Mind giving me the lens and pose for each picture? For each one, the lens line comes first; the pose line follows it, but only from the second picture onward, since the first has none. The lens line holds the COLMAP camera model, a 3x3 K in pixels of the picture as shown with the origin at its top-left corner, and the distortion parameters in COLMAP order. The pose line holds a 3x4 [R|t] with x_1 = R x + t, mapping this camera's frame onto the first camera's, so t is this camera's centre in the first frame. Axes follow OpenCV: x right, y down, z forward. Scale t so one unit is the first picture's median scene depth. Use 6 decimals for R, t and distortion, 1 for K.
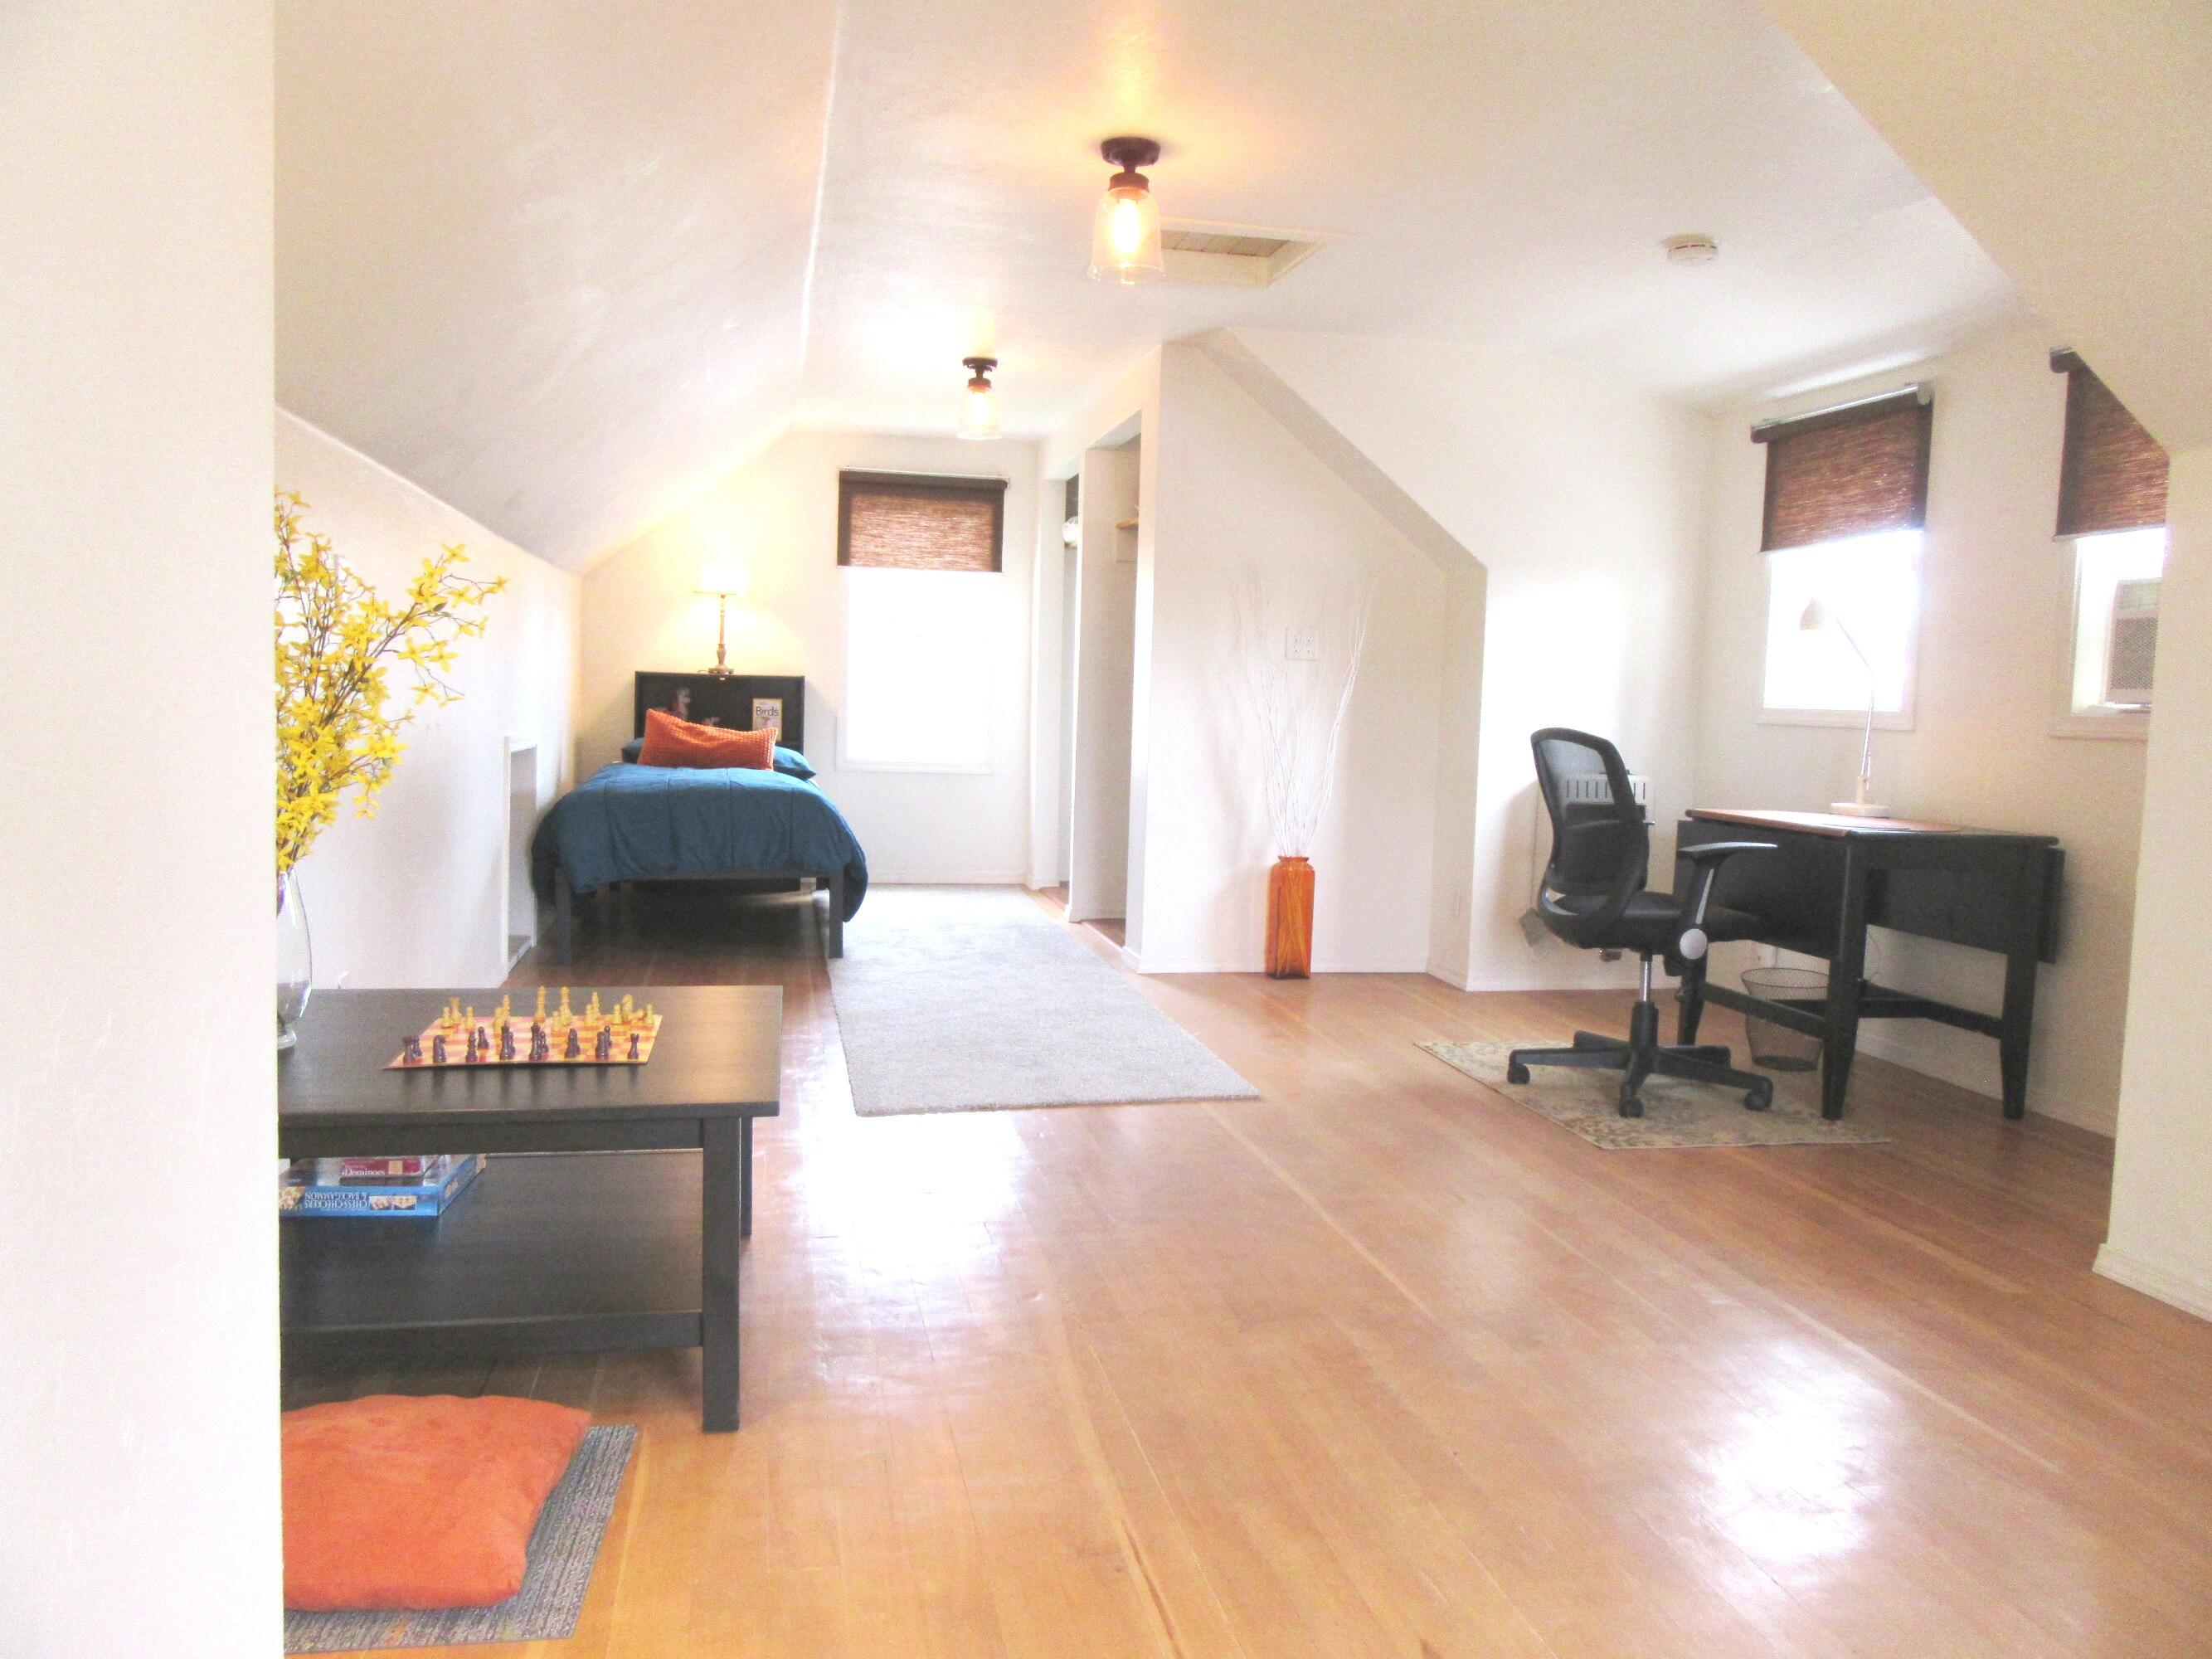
lens RADIAL K [[1636.6, 0, 1100.2], [0, 1636.6, 833.3], [0, 0, 1]] dist [-0.003012, 0.001967]
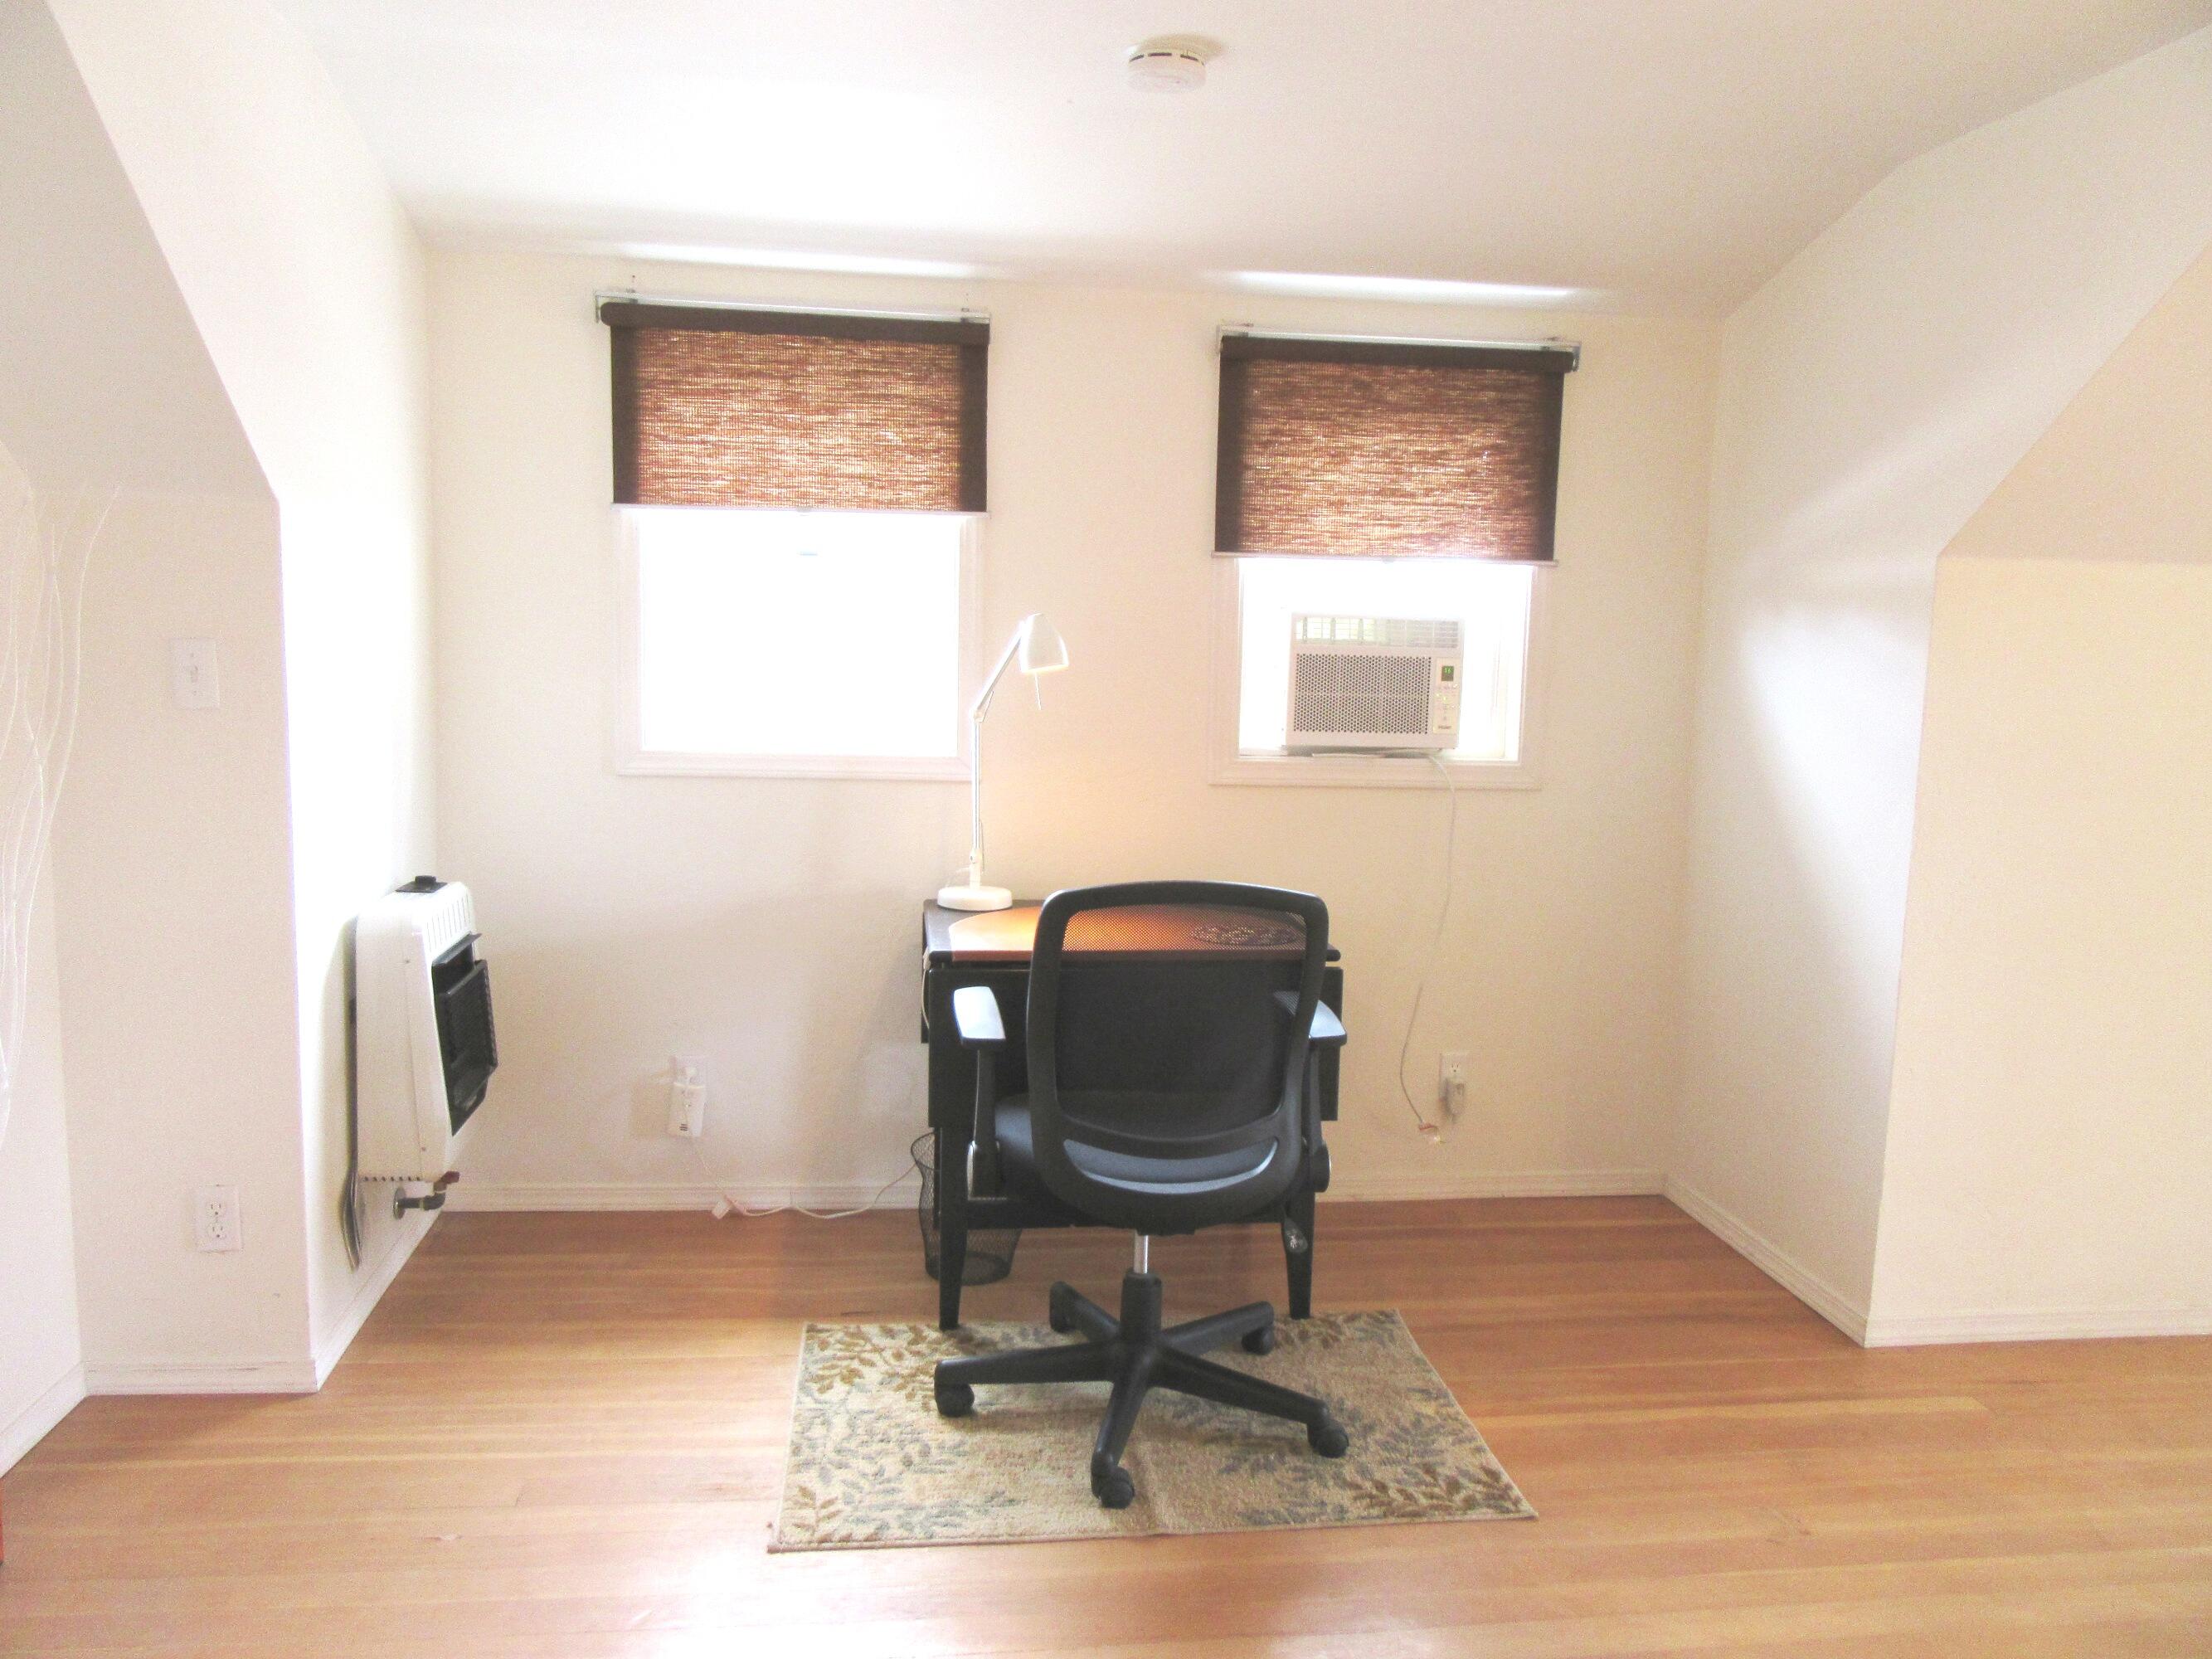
lens RADIAL K [[1636.6, 0, 1102.6], [0, 1636.6, 822.5], [0, 0, 1]] dist [-0.003012, 0.001967]
pose [[0.077474, -0.134694, 0.987854, -0.265038], [0.061090, 0.989612, 0.130142, -0.148163], [-0.995121, 0.050265, 0.084898, 0.939758]]
